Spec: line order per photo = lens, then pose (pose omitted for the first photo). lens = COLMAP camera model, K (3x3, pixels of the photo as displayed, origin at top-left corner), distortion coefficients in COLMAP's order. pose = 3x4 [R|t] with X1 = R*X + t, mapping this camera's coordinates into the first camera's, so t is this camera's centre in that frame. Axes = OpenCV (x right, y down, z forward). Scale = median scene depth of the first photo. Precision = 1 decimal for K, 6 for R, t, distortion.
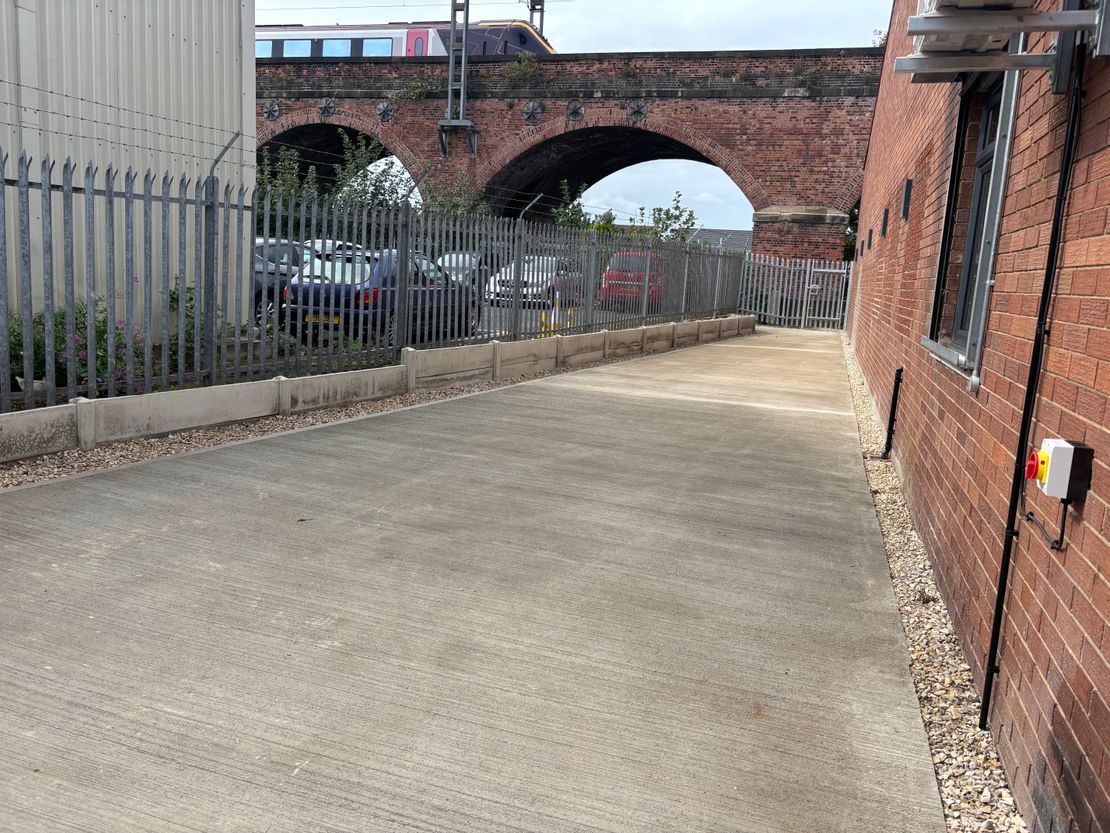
lens RADIAL K [[831.9, 0, 555.0], [0, 831.9, 416.5], [0, 0, 1]] dist [0.025219, -0.003005]
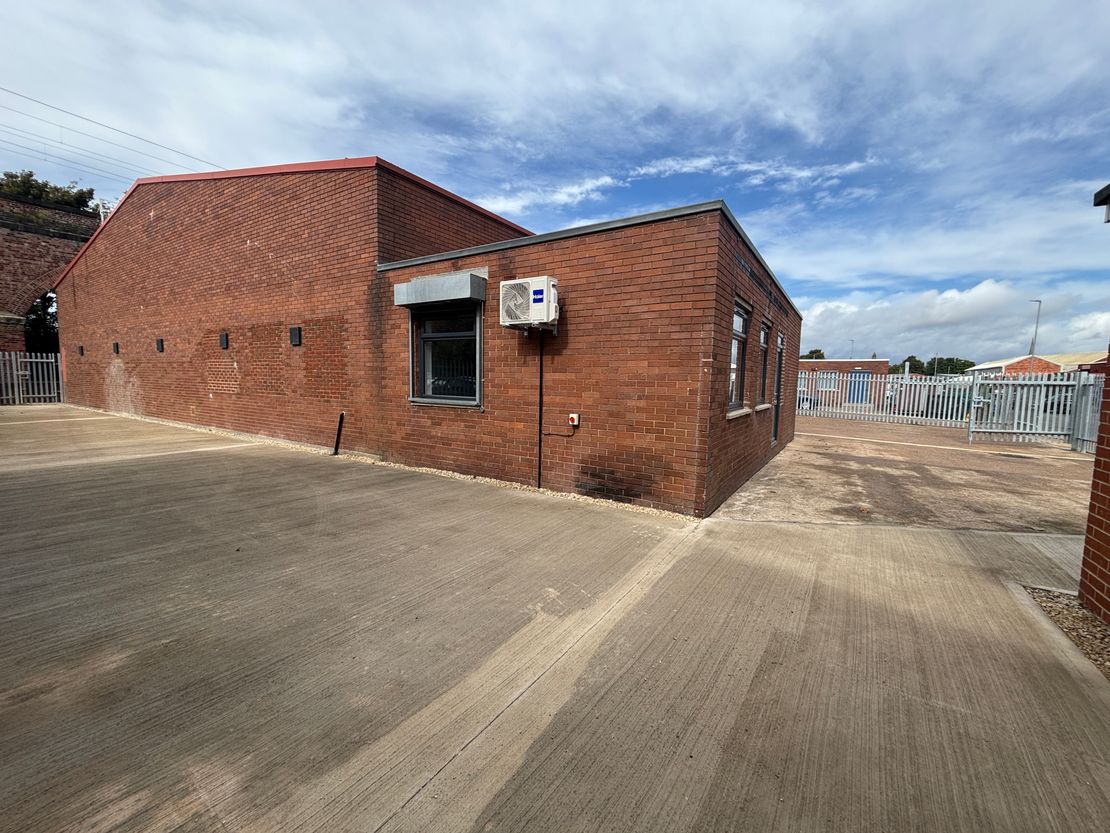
lens RADIAL K [[445.0, 0, 555.0], [0, 445.0, 416.5], [0, 0, 1]] dist [0.000186, -0.000029]
pose [[0.248014, -0.131323, 0.959814, -0.993819], [0.161390, 0.982525, 0.092727, -0.111537], [-0.955218, 0.131907, 0.264874, 0.189350]]
